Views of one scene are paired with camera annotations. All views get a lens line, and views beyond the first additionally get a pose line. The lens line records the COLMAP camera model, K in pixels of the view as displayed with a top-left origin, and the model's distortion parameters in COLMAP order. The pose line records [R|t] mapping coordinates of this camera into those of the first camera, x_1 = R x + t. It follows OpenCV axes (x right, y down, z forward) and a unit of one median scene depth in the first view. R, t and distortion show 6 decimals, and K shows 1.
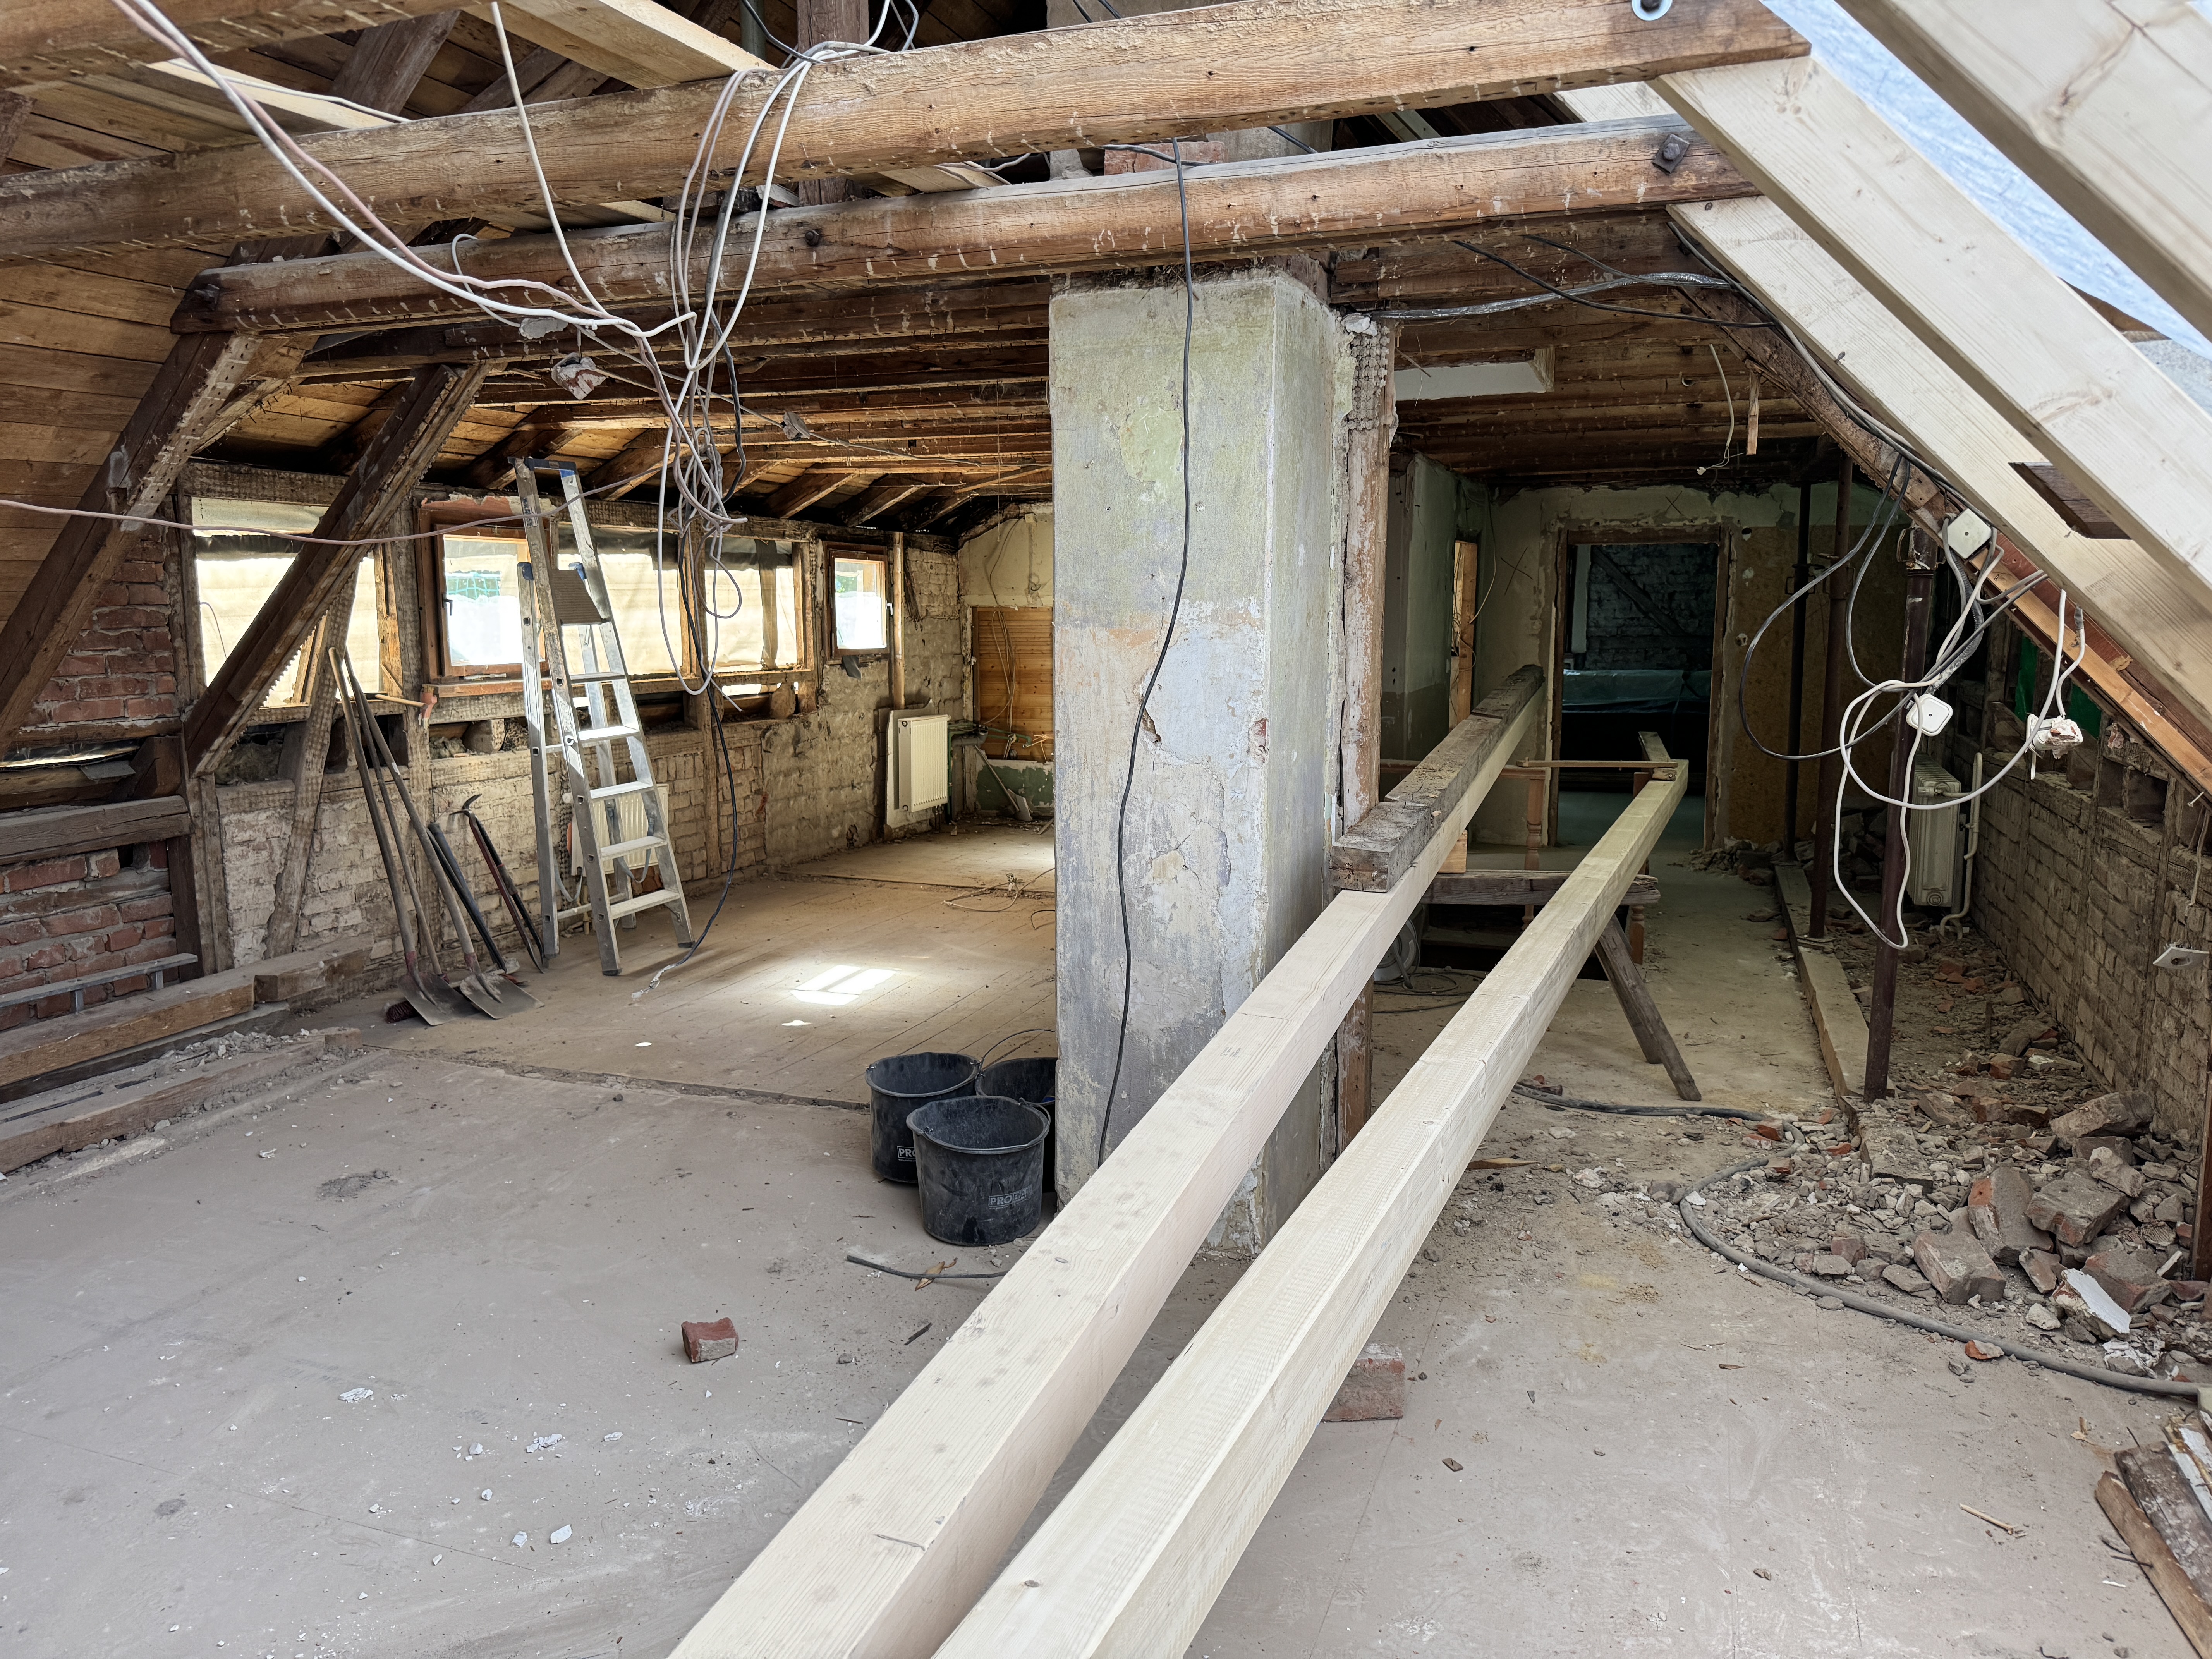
lens RADIAL K [[1557.9, 0, 1108.1], [0, 1557.9, 820.6], [0, 0, 1]] dist [0.072495, -0.044069]
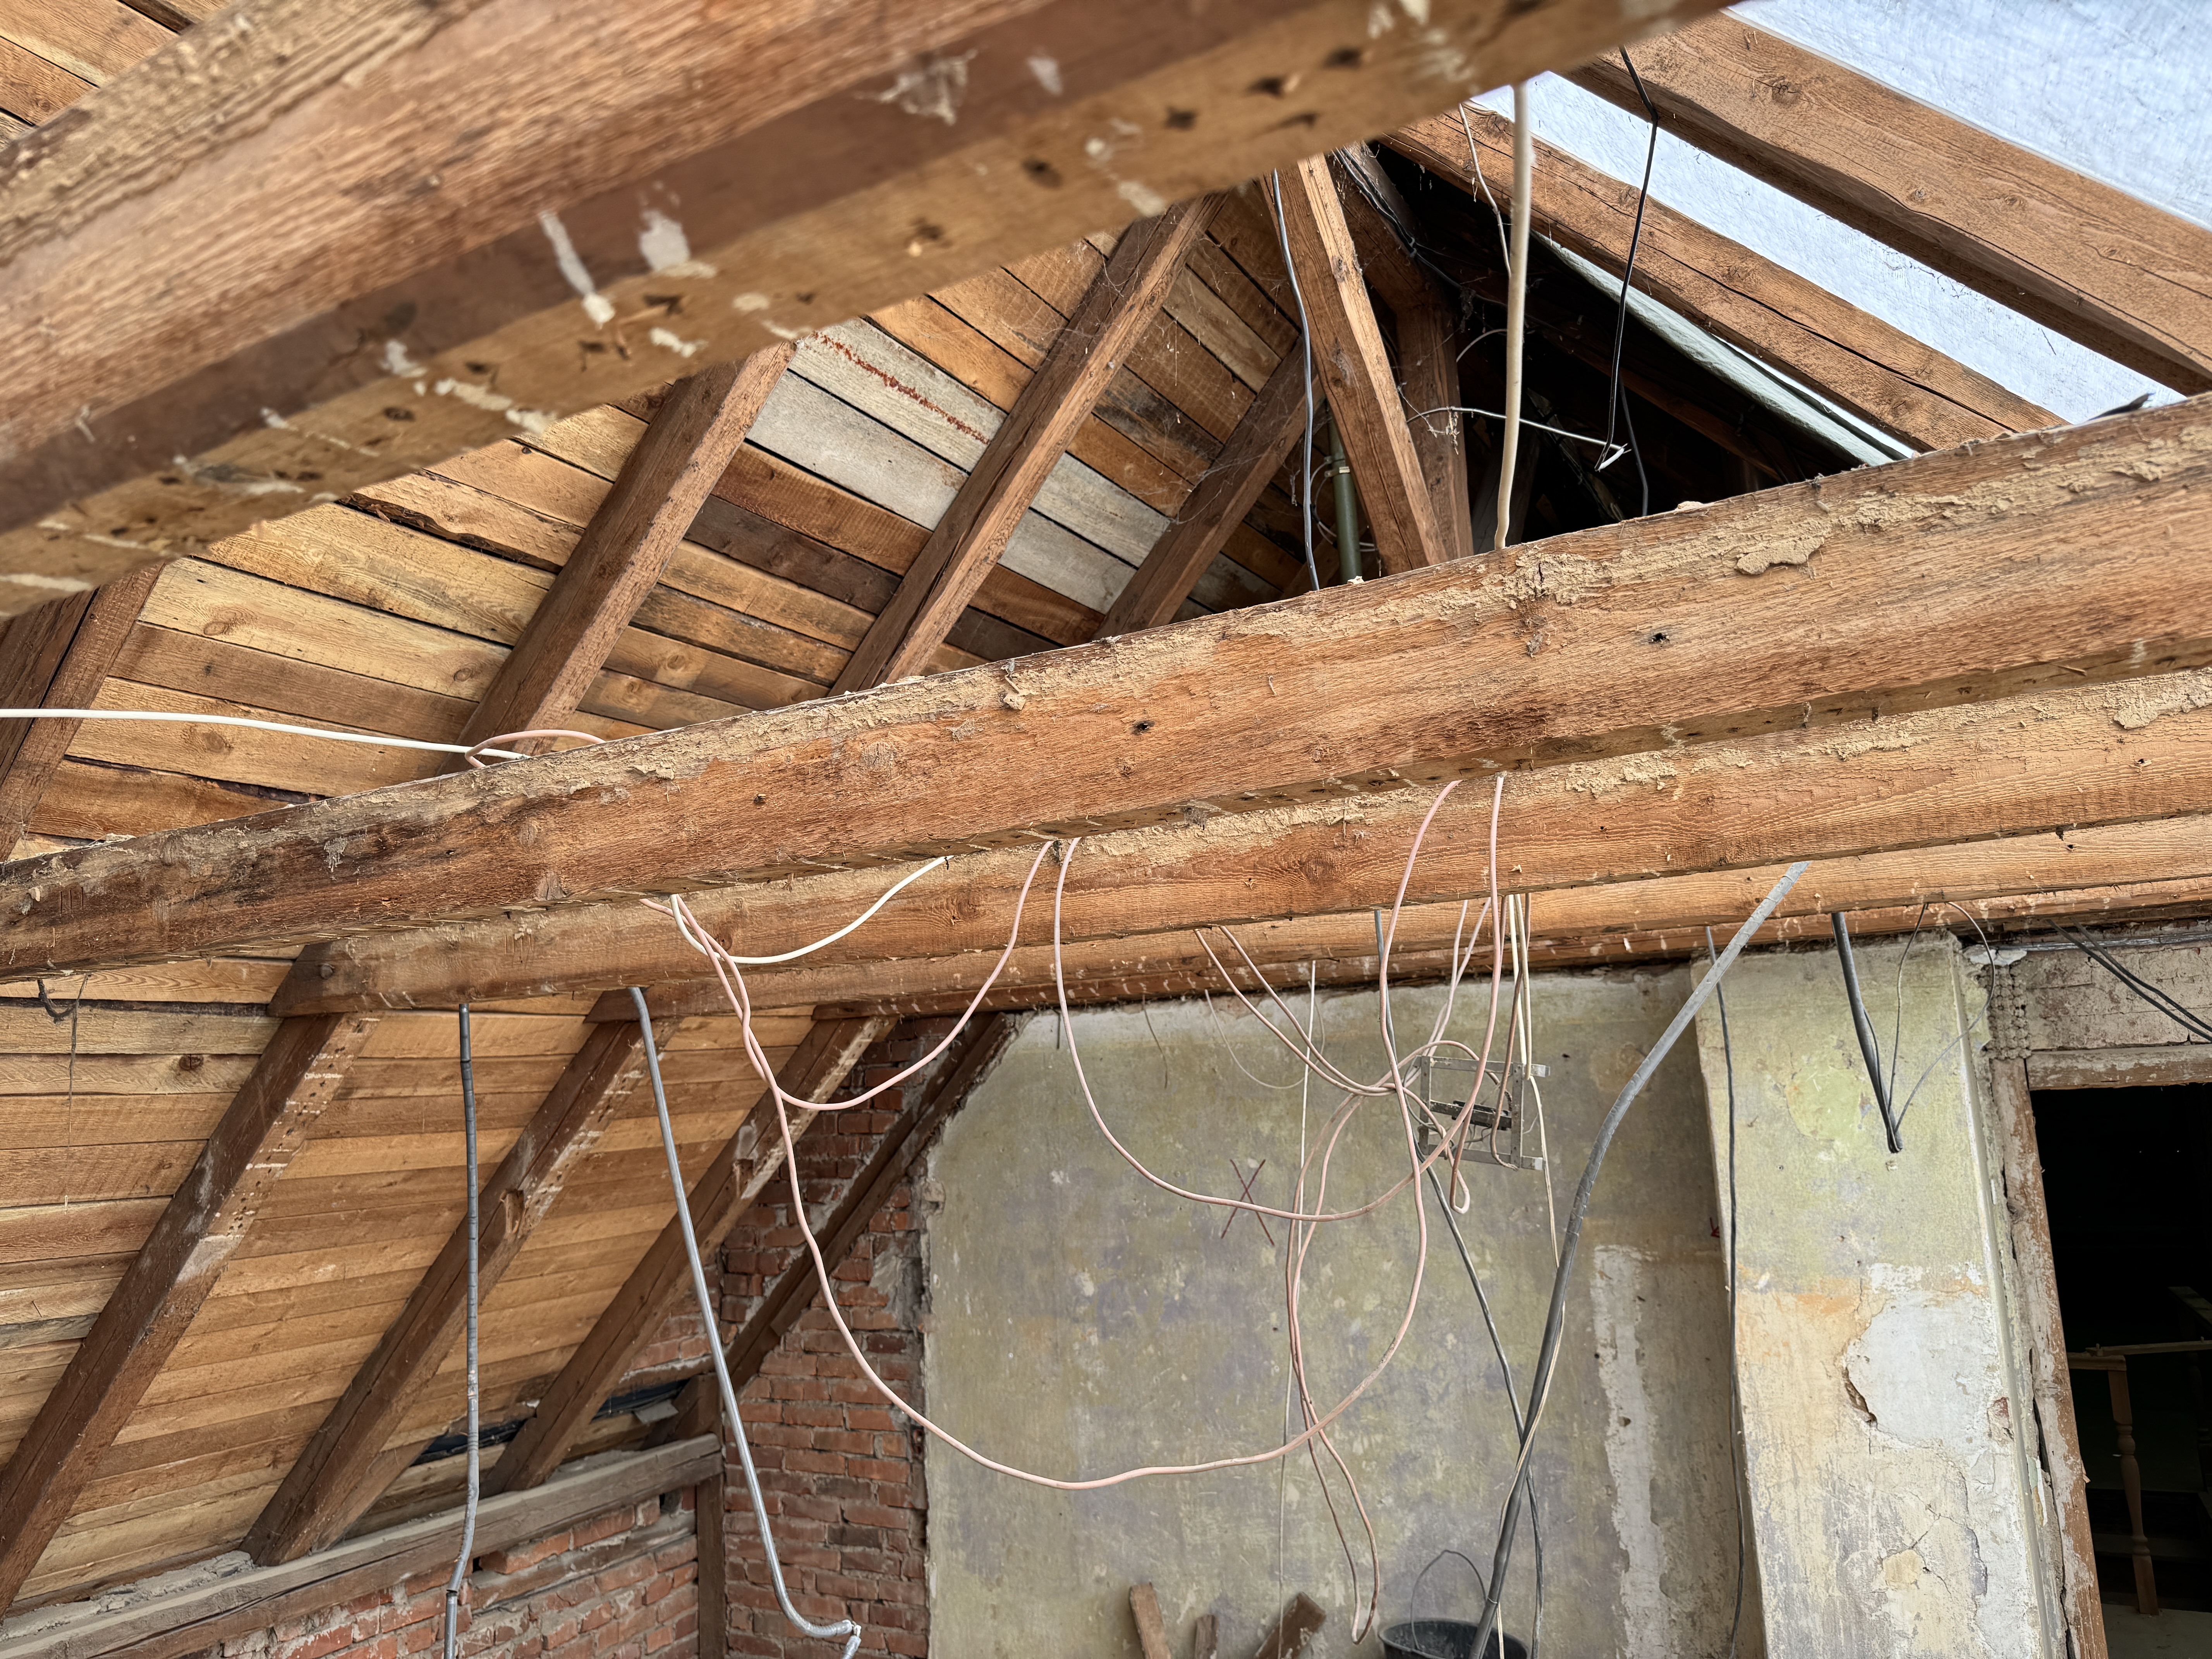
lens RADIAL K [[1557.9, 0, 1105.3], [0, 1557.9, 827.7], [0, 0, 1]] dist [0.072495, -0.044069]
pose [[0.988014, -0.074595, -0.135141, -0.242802], [0.031370, 0.954244, -0.297379, -0.110966], [0.151141, 0.289575, 0.945147, -0.052197]]
